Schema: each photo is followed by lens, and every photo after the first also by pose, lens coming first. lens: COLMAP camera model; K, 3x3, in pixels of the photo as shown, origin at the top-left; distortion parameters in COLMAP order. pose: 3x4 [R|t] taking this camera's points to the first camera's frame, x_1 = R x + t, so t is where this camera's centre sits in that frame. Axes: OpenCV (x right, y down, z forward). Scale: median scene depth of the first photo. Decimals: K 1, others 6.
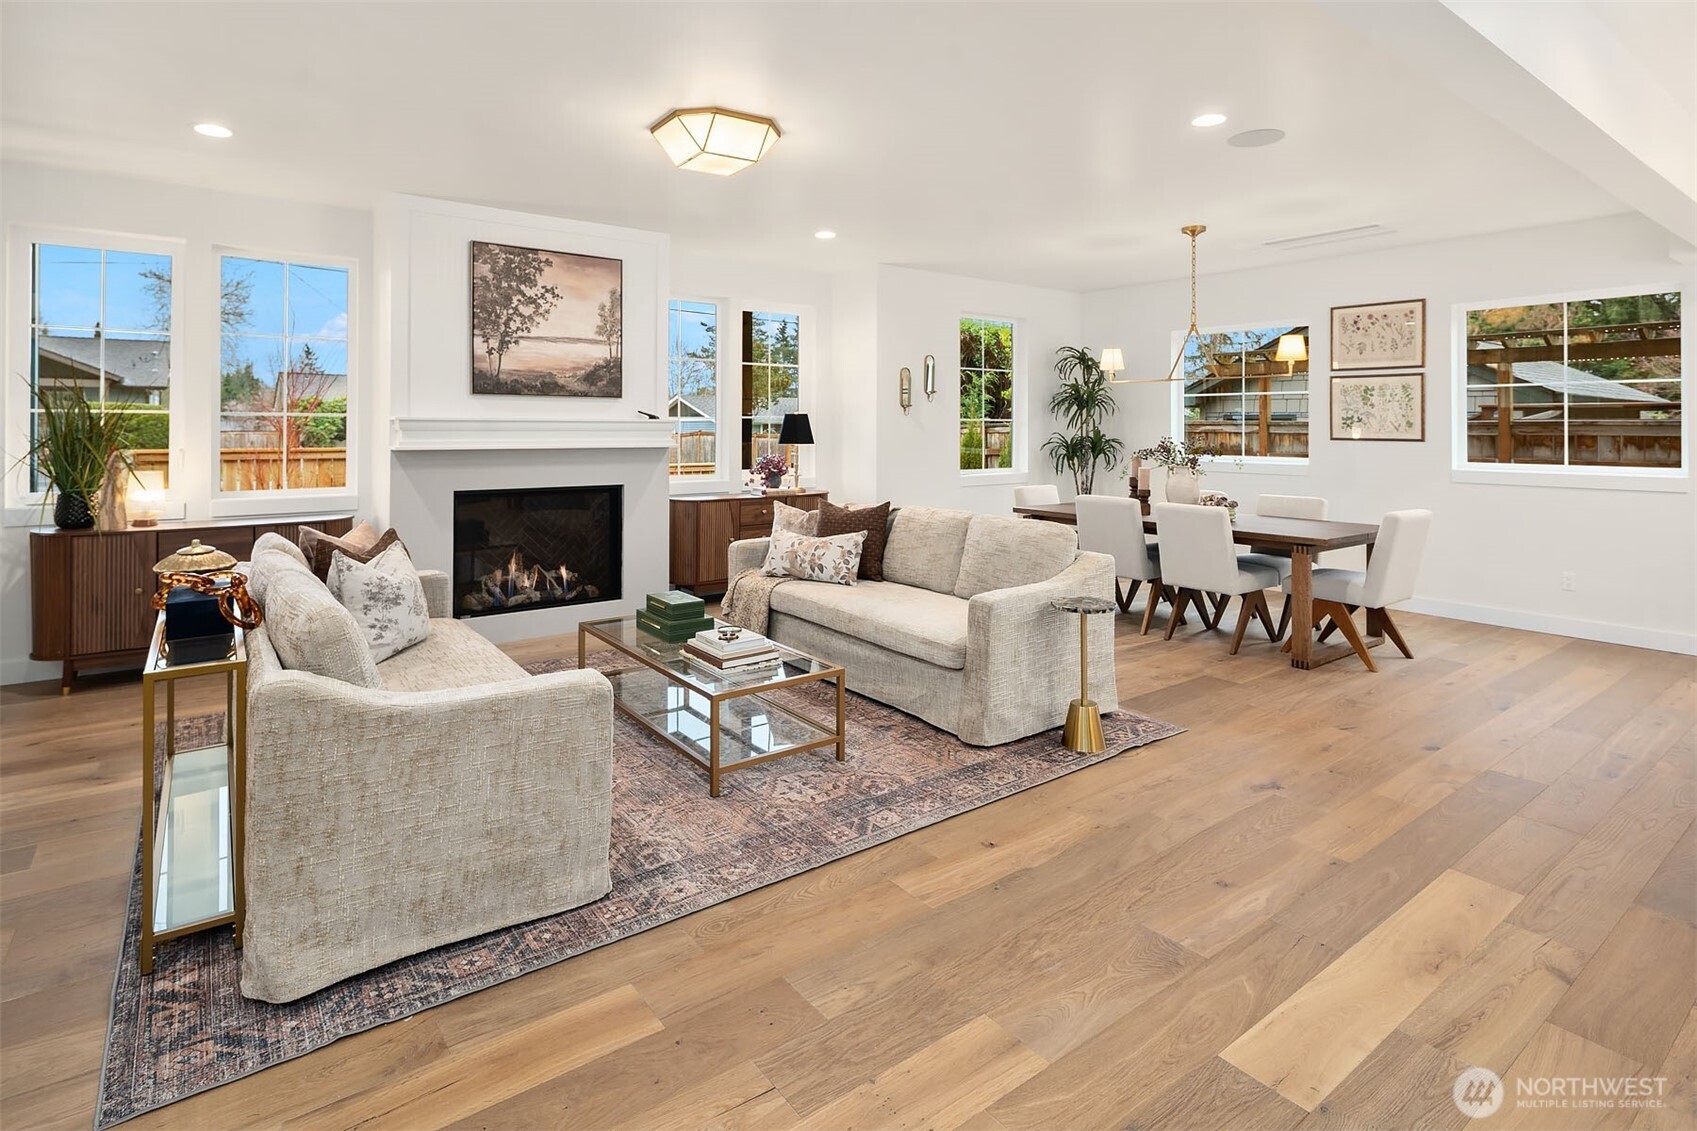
lens RADIAL K [[843.3, 0, 856.9], [0, 843.3, 421.2], [0, 0, 1]] dist [0.011769, -0.001276]
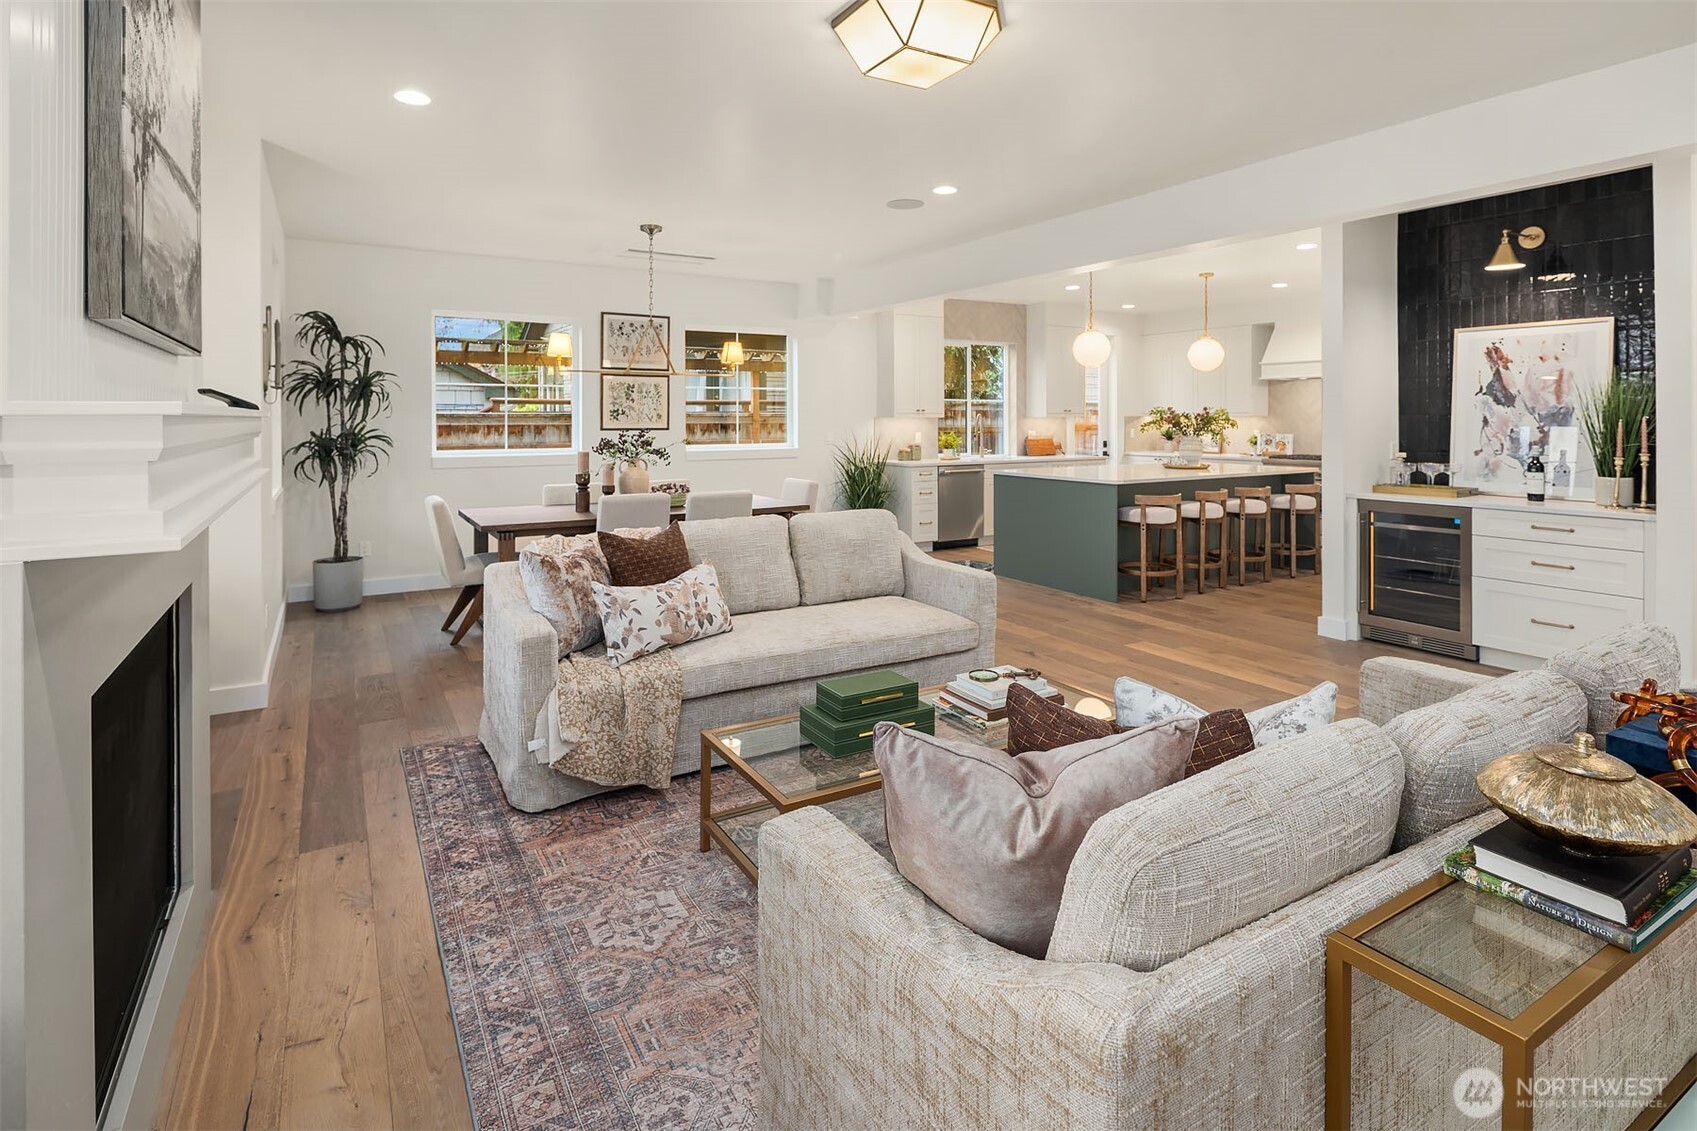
lens RADIAL K [[862.0, 0, 816.8], [0, 862.0, 418.7], [0, 0, 1]] dist [-0.012791, -0.000062]
pose [[0.126267, -0.005273, 0.991982, -0.735043], [-0.001873, 0.999983, 0.005554, -0.000437], [-0.991995, -0.002559, 0.126255, 0.794738]]
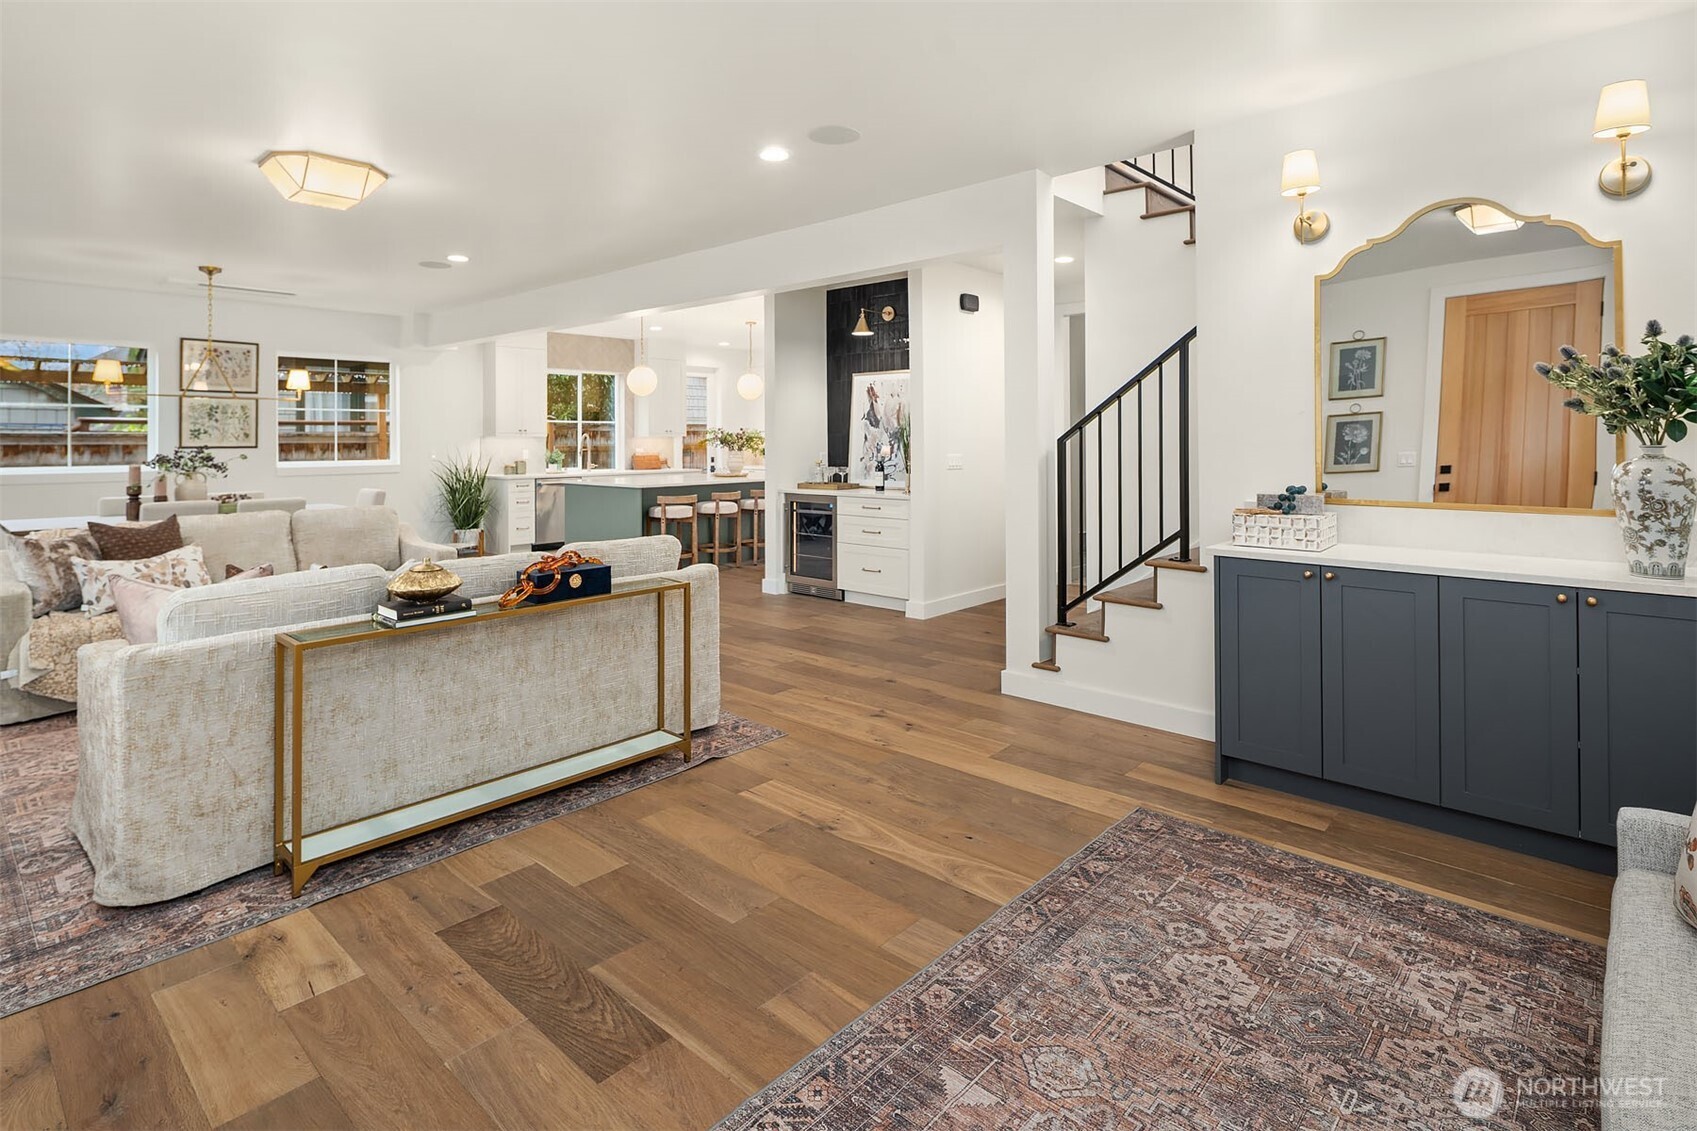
lens RADIAL K [[869.8, 0, 843.1], [0, 869.8, 431.8], [0, 0, 1]] dist [-0.013234, -0.000056]
pose [[-0.191172, 0.004945, 0.981544, -1.122804], [-0.001420, 0.999985, -0.005315, 0.004876], [-0.981556, -0.002410, -0.191162, 0.436758]]
